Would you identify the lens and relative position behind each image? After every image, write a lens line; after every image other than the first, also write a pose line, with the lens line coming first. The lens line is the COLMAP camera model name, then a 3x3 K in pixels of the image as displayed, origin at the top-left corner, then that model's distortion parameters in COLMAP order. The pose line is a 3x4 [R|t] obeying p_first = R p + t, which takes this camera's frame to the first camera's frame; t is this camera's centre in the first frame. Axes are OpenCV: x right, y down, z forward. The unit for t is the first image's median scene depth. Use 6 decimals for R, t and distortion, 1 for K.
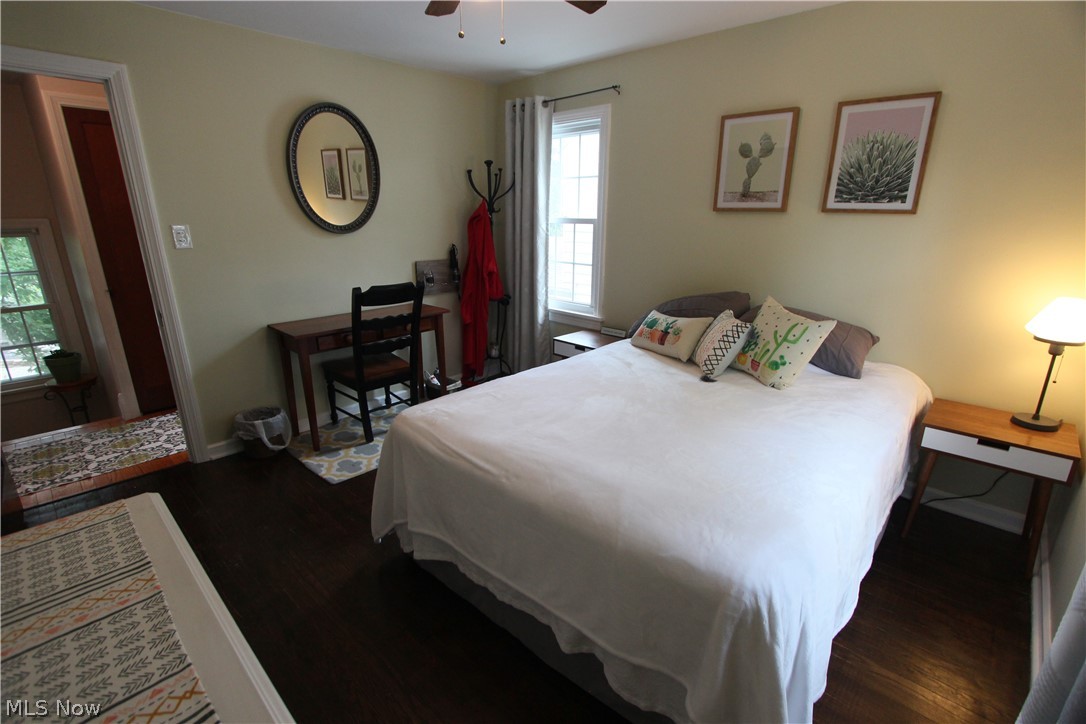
lens RADIAL K [[497.8, 0, 545.5], [0, 497.8, 365.2], [0, 0, 1]] dist [-0.019463, 0.003593]
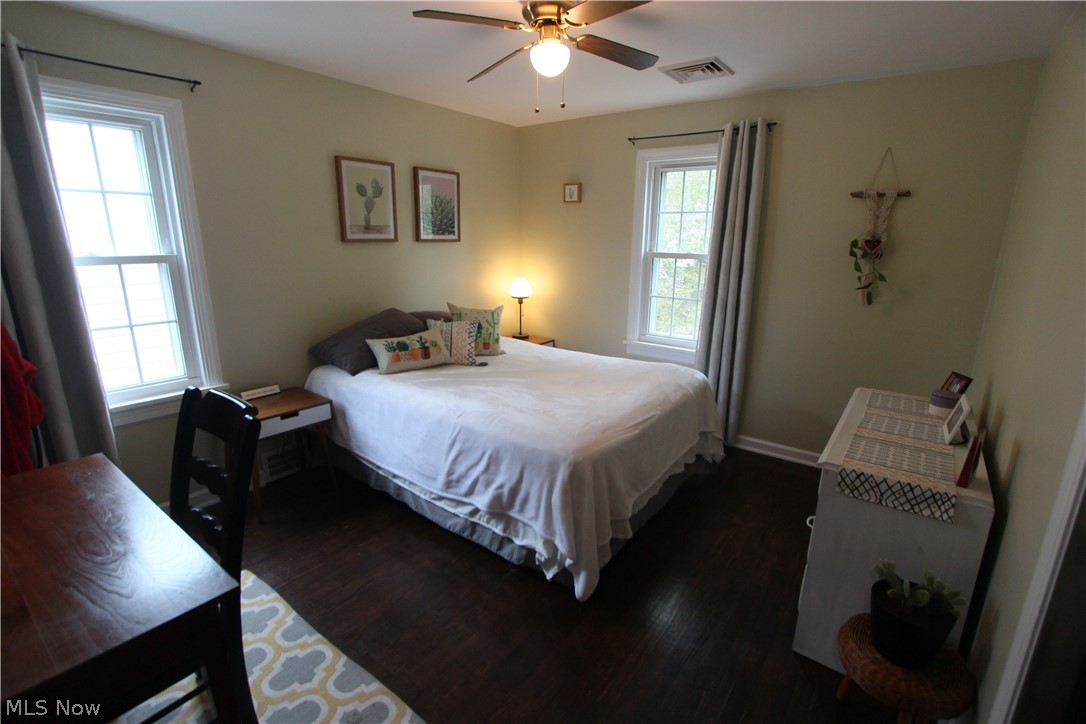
lens RADIAL K [[497.8, 0, 548.9], [0, 497.8, 361.2], [0, 0, 1]] dist [-0.019463, 0.003593]
pose [[-0.105418, -0.252415, 0.961859, -0.910981], [0.282291, 0.919862, 0.272333, -0.272409], [-0.953519, 0.300233, -0.025716, 0.773787]]
